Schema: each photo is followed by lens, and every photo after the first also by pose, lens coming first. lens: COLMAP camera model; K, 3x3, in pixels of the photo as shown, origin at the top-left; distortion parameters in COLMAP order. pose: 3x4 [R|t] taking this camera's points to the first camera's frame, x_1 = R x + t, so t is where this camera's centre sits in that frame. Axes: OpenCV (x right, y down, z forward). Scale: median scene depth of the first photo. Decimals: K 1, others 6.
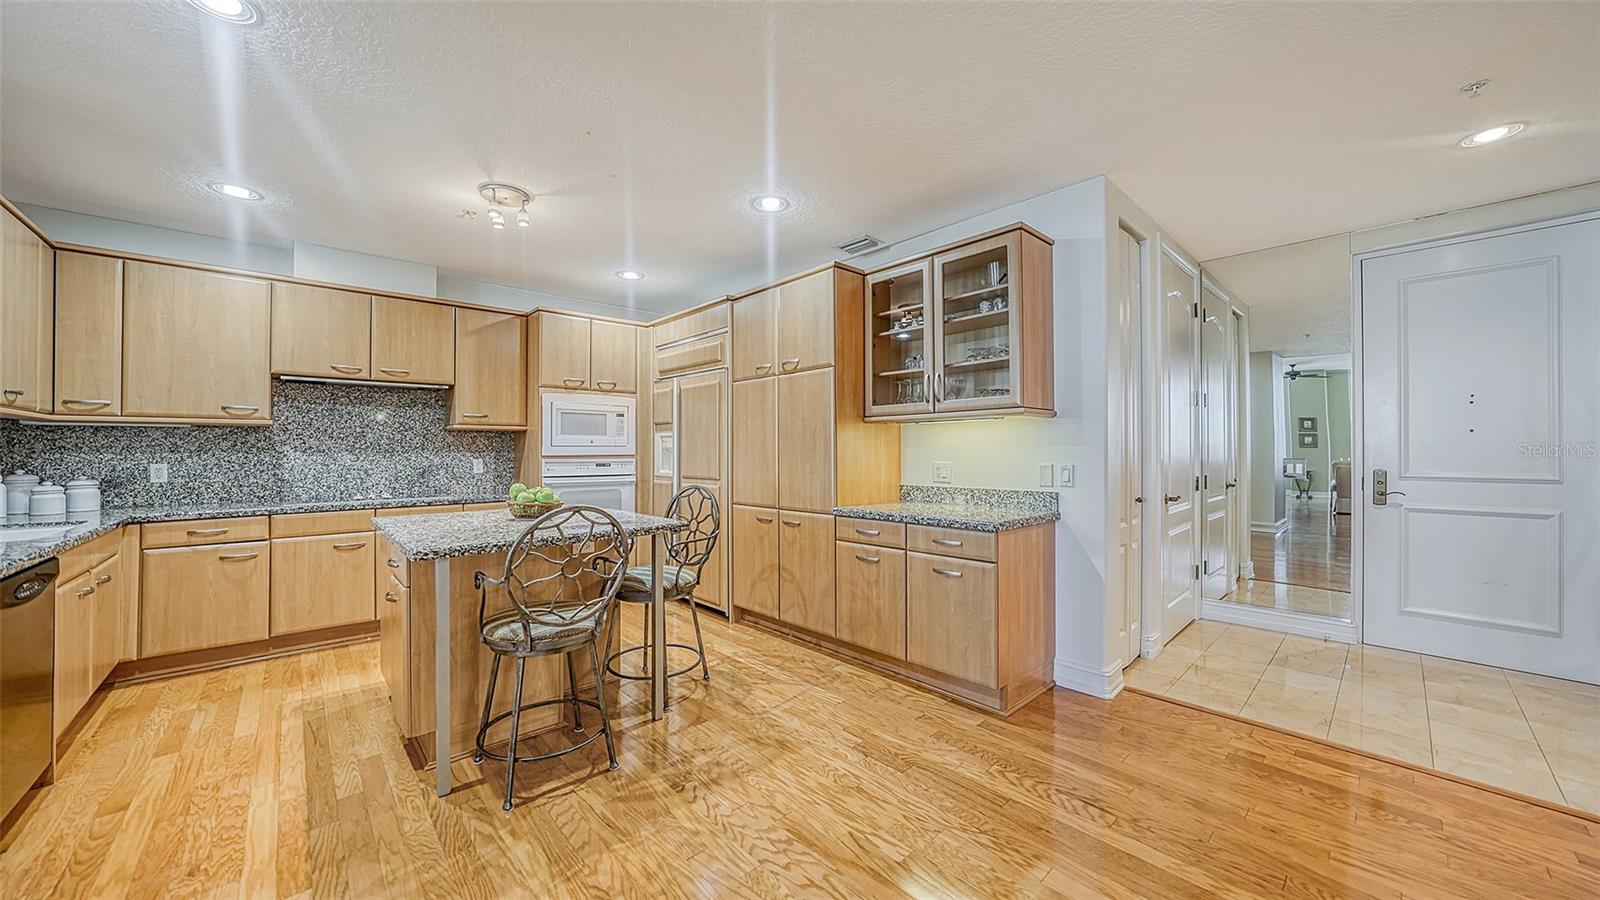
lens RADIAL K [[568.9, 0, 801.7], [0, 568.9, 432.6], [0, 0, 1]] dist [-0.009400, 0.003459]
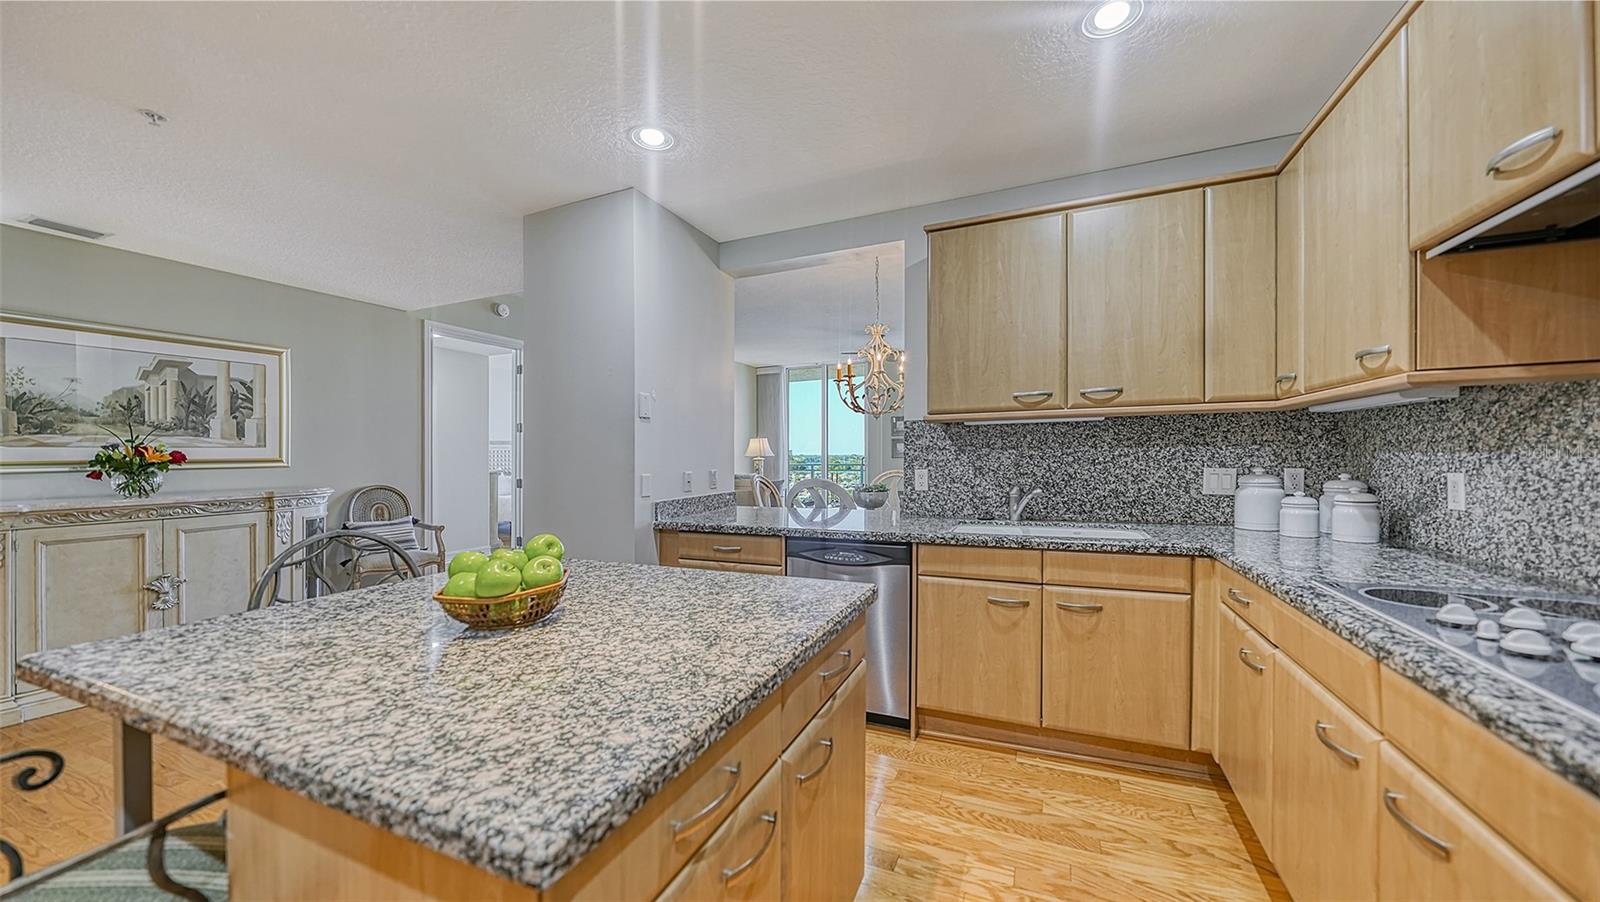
lens RADIAL K [[565.2, 0, 807.7], [0, 565.2, 456.4], [0, 0, 1]] dist [-0.006324, -0.000187]
pose [[-0.910971, 0.016360, -0.412146, -0.414271], [0.028194, 0.999346, -0.022649, 0.035836], [0.411506, -0.032253, -0.910836, 1.241625]]
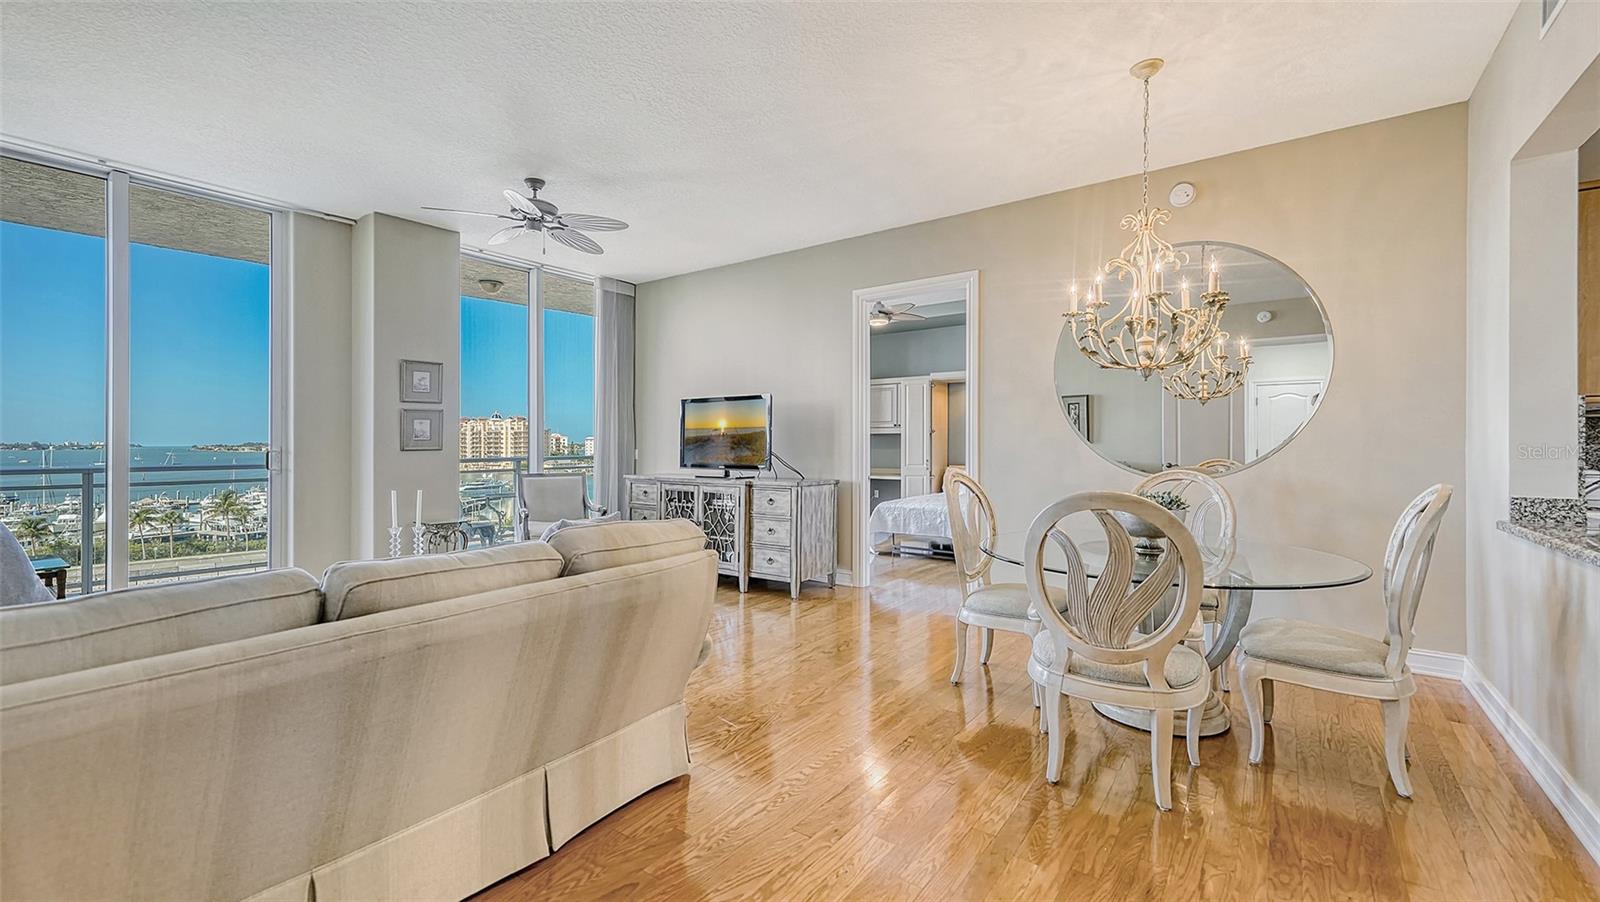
lens RADIAL K [[667.7, 0, 793.6], [0, 667.7, 428.7], [0, 0, 1]] dist [0.002658, 0.001470]
pose [[0.181282, -0.016684, -0.983290, -0.320440], [0.028573, 0.999523, -0.011691, -0.016126], [0.983016, -0.025976, 0.181672, -0.635077]]
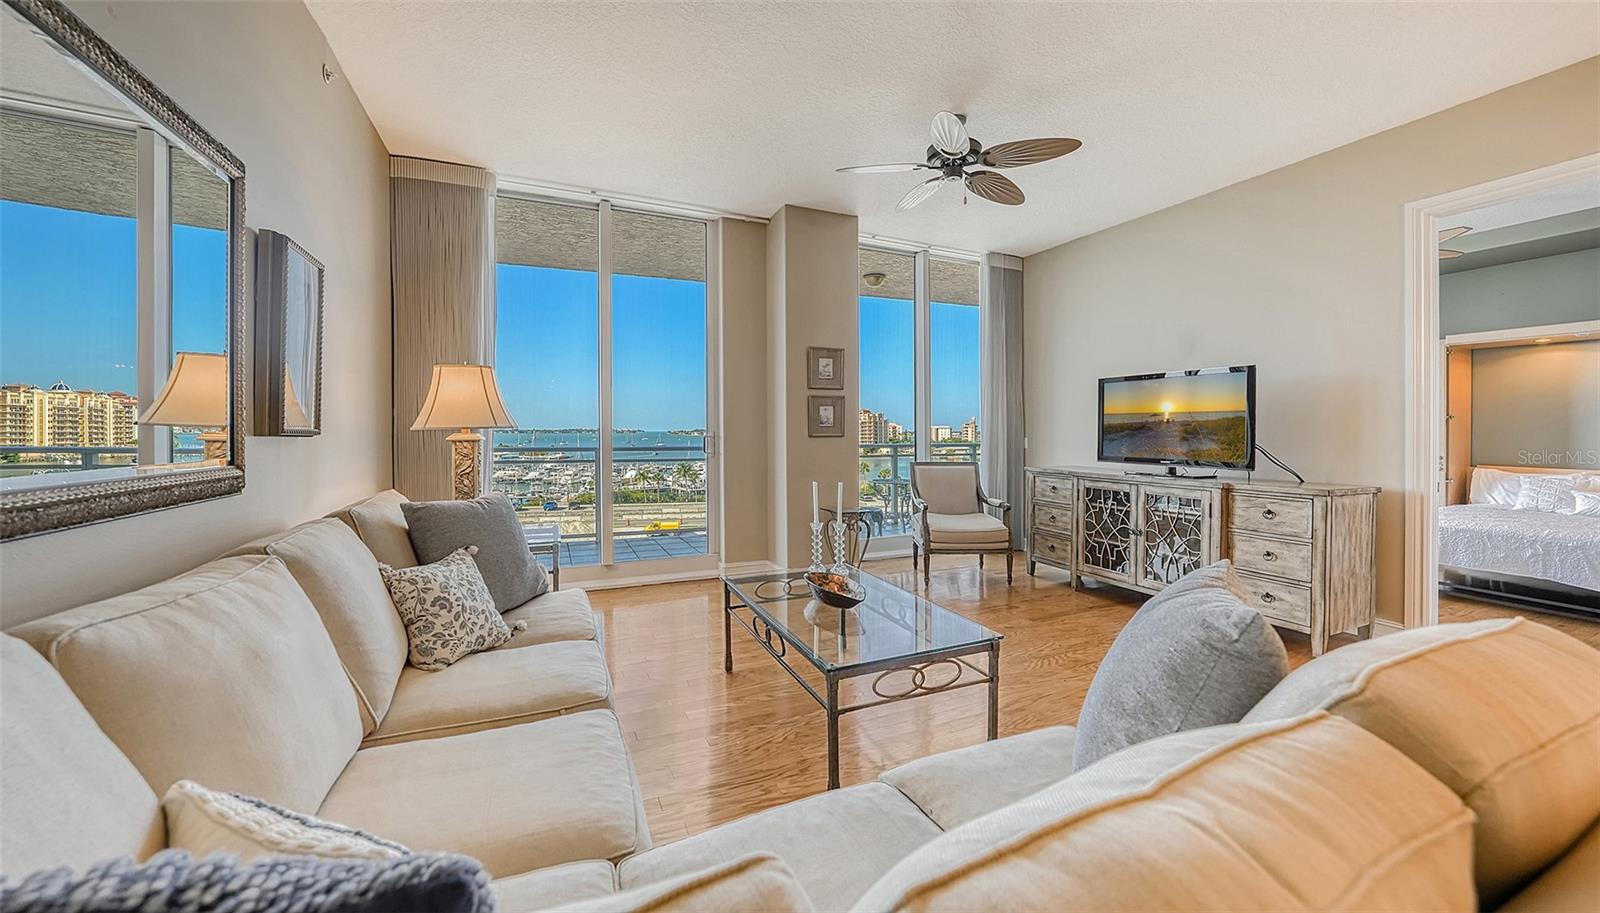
lens RADIAL K [[565.2, 0, 797.4], [0, 565.2, 433.1], [0, 0, 1]] dist [-0.006324, -0.000187]
pose [[-0.318976, 0.007702, -0.947732, -0.747620], [0.024244, 0.999706, -0.000035, -0.019288], [0.947453, -0.022988, -0.319069, -0.854808]]
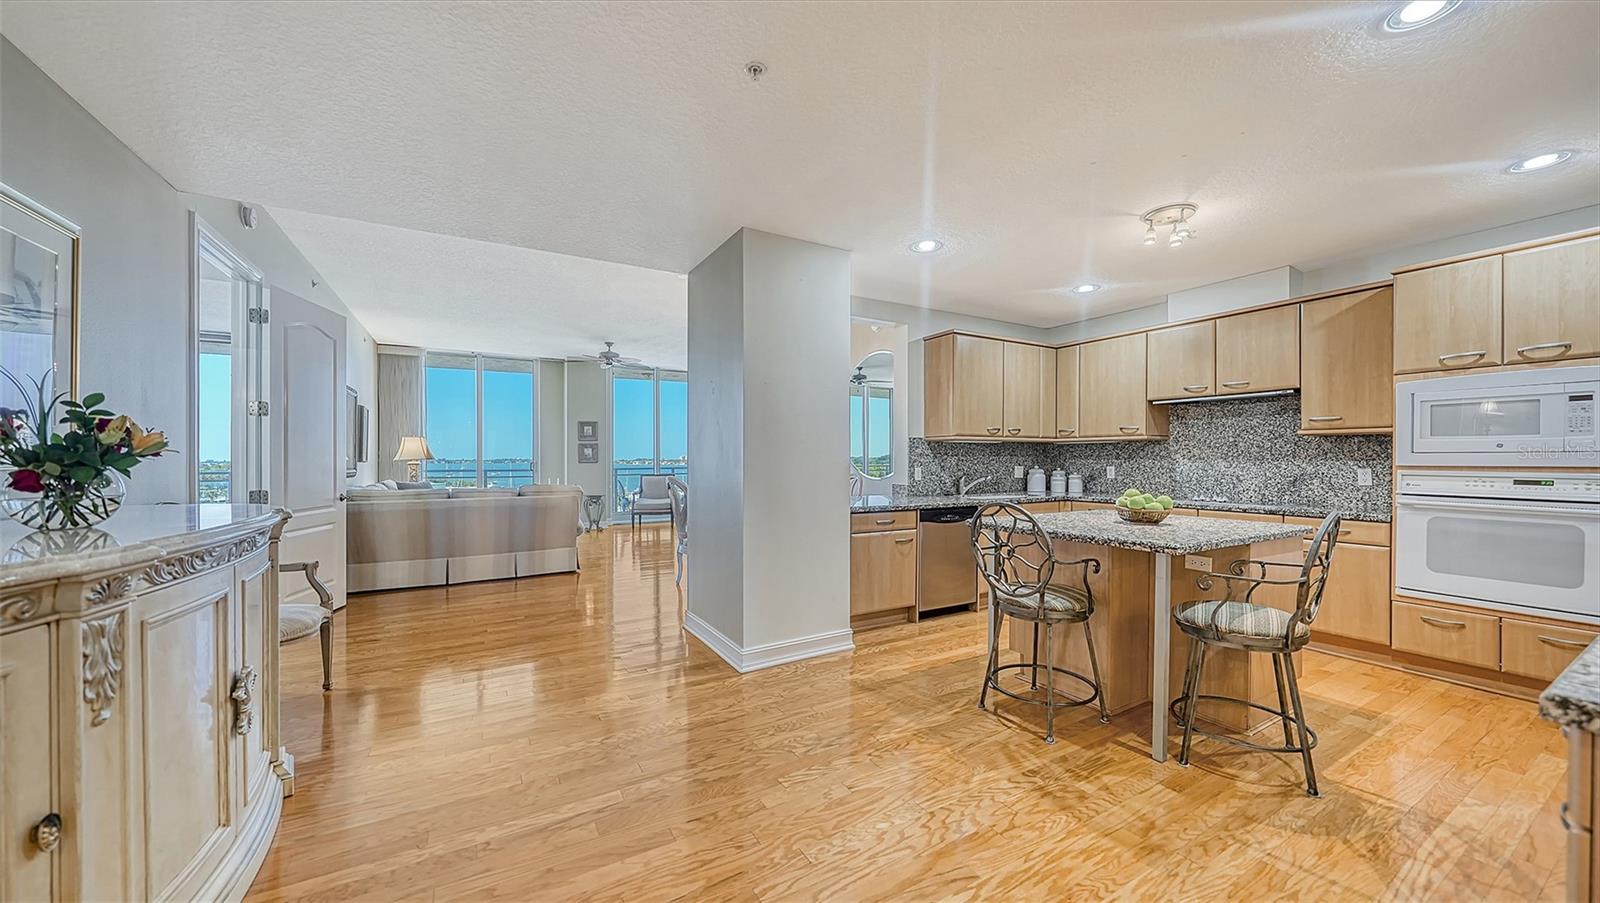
lens RADIAL K [[565.2, 0, 815.0], [0, 565.2, 451.4], [0, 0, 1]] dist [-0.006324, -0.000187]
pose [[-0.203805, -0.009410, -0.978966, 0.570689], [0.029444, 0.999443, -0.015737, 0.014149], [0.978569, -0.032032, -0.203414, 0.524097]]
